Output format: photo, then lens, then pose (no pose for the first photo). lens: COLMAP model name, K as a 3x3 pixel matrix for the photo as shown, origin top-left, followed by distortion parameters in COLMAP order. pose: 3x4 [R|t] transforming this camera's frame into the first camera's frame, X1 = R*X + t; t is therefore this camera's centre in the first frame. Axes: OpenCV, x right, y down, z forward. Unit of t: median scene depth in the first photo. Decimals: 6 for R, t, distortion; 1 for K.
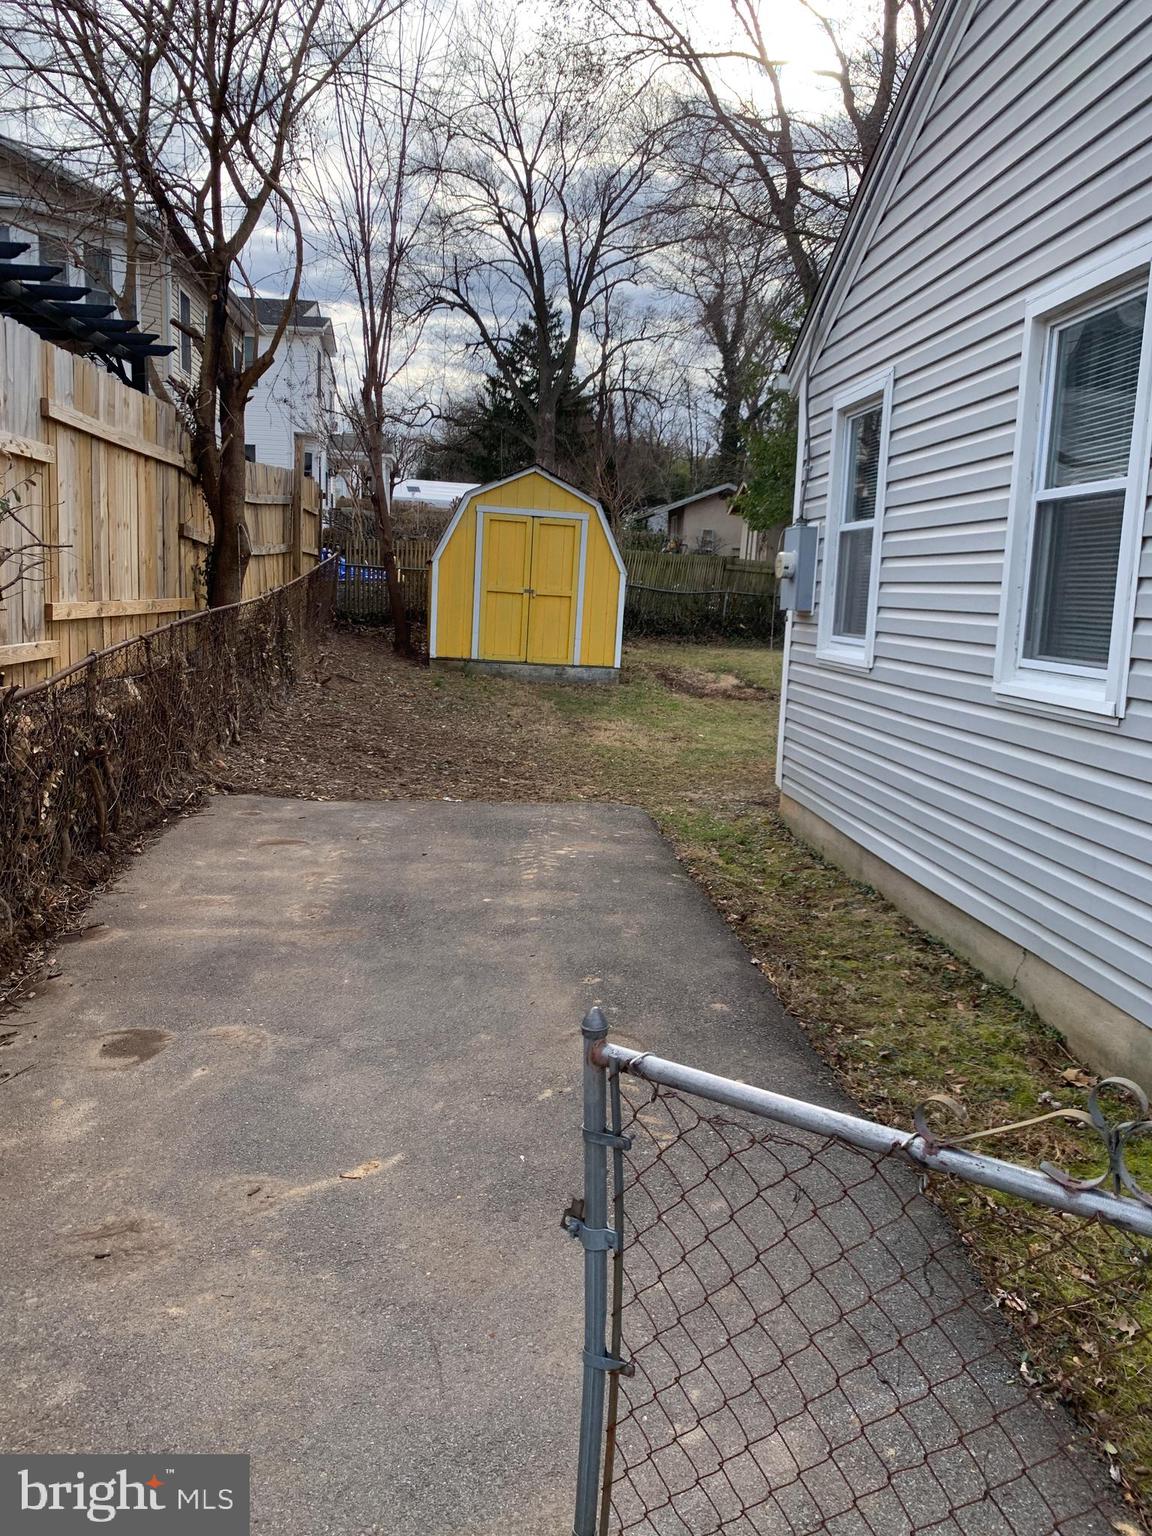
lens RADIAL K [[1184.8, 0, 580.1], [0, 1184.8, 774.6], [0, 0, 1]] dist [0.036903, -0.038257]
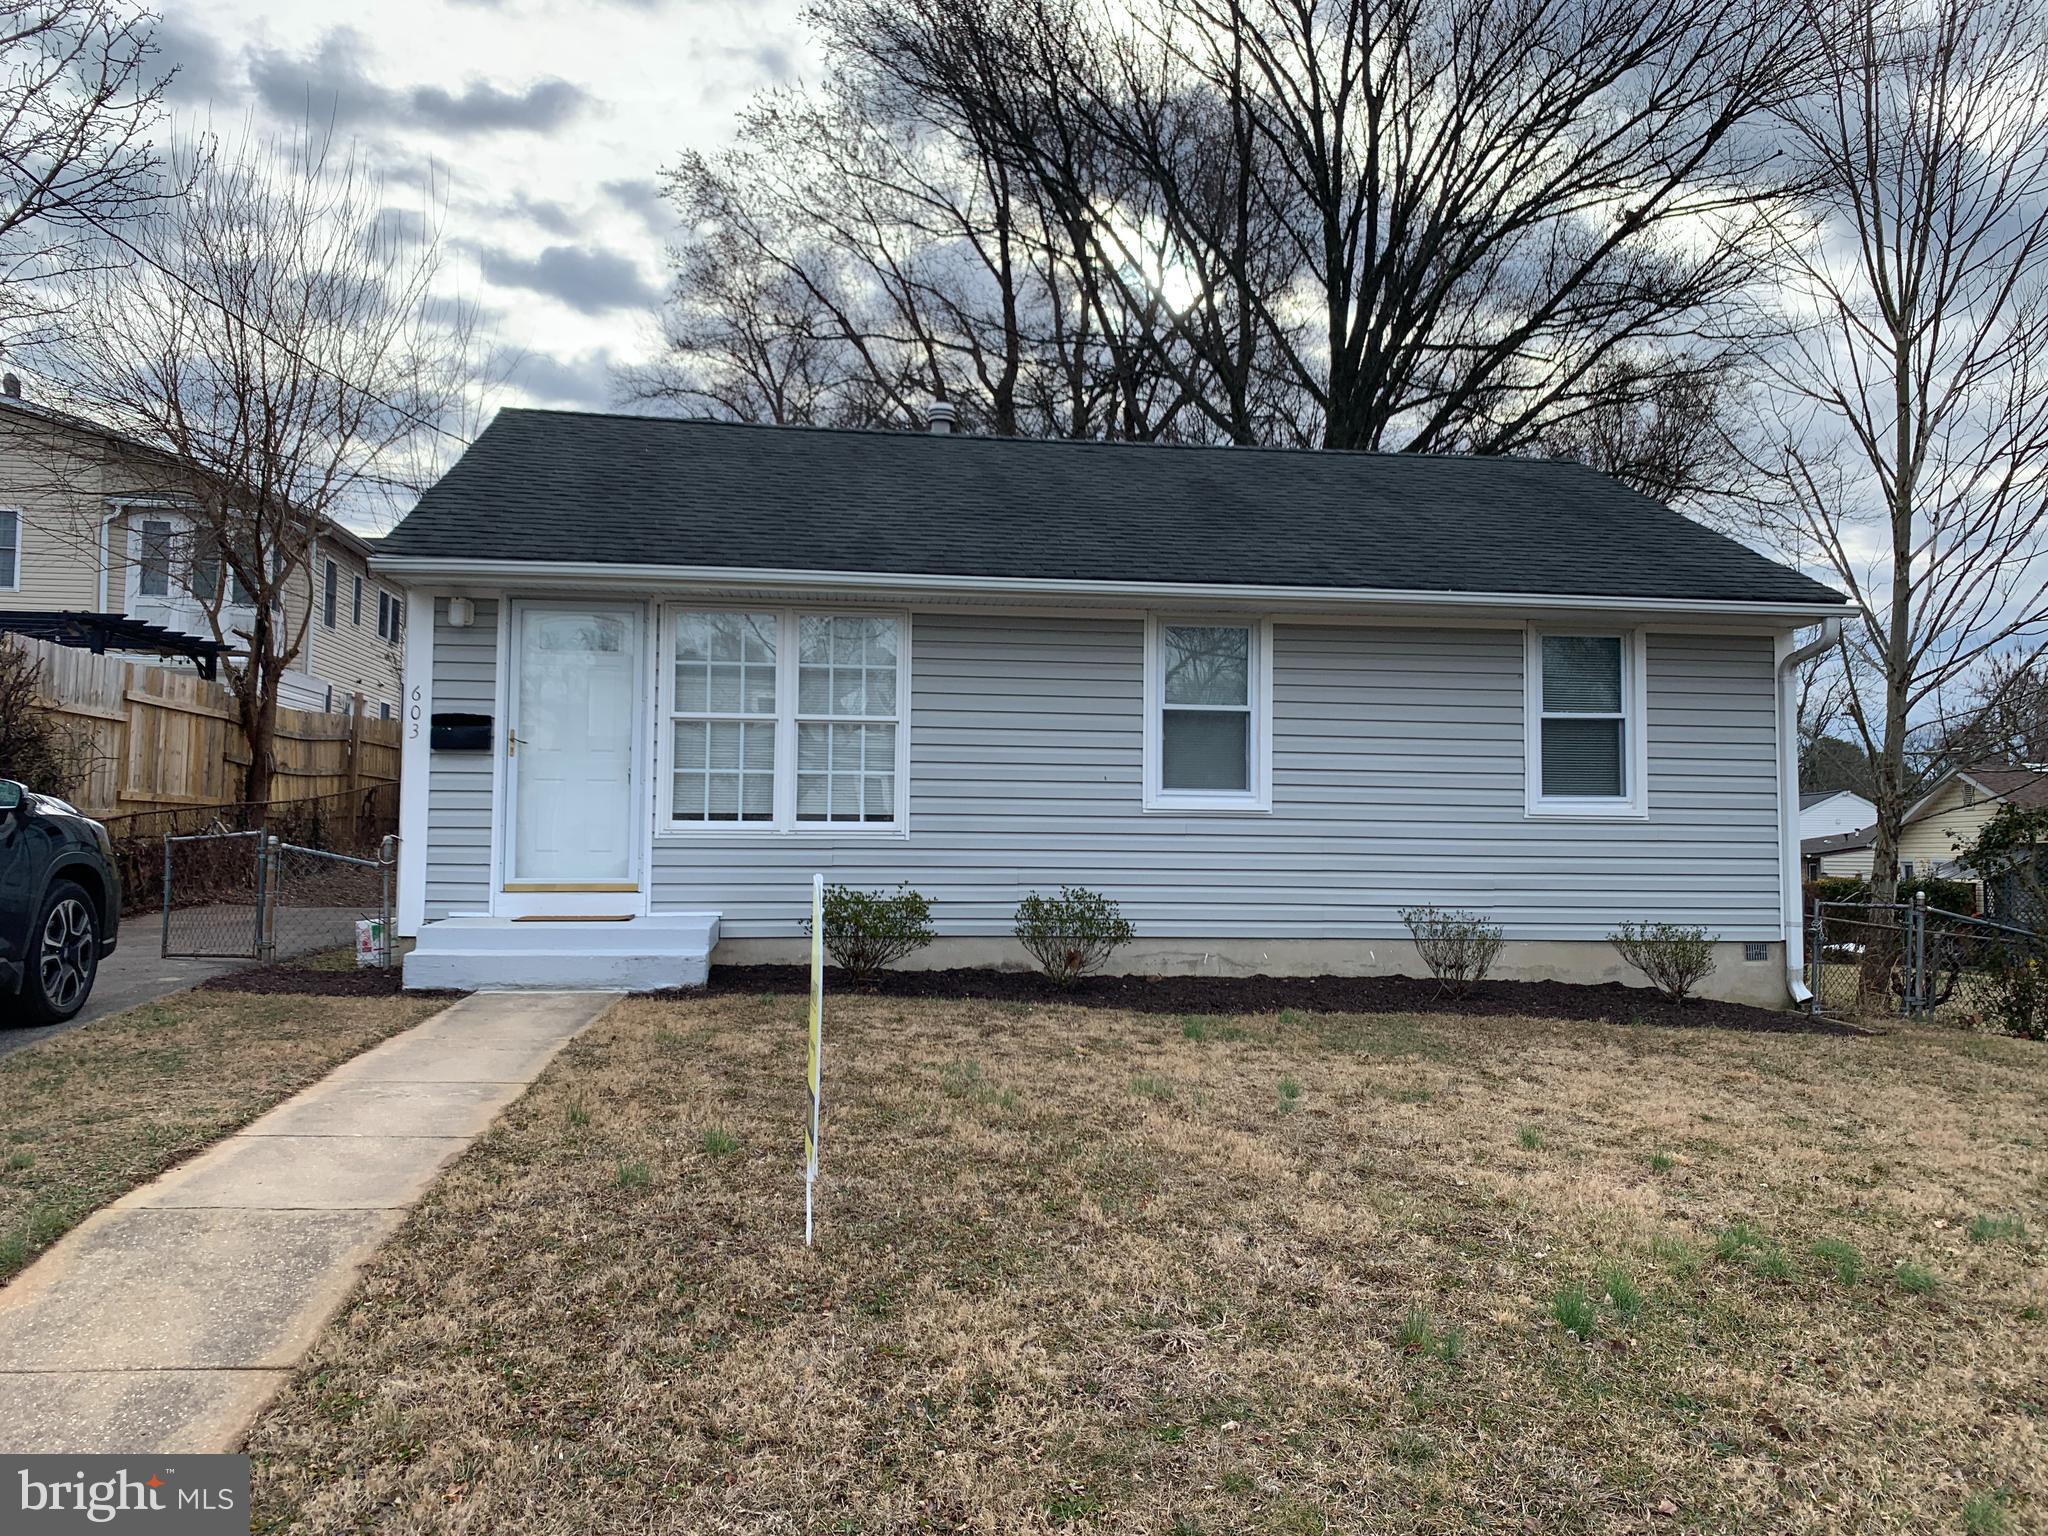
lens RADIAL K [[1579.7, 0, 1020.4], [0, 1579.7, 764.3], [0, 0, 1]] dist [0.036903, -0.038257]
pose [[0.999104, -0.022687, 0.035721, 0.912133], [0.029462, 0.978874, -0.202333, 0.374432], [-0.030376, 0.203204, 0.978665, -1.565089]]
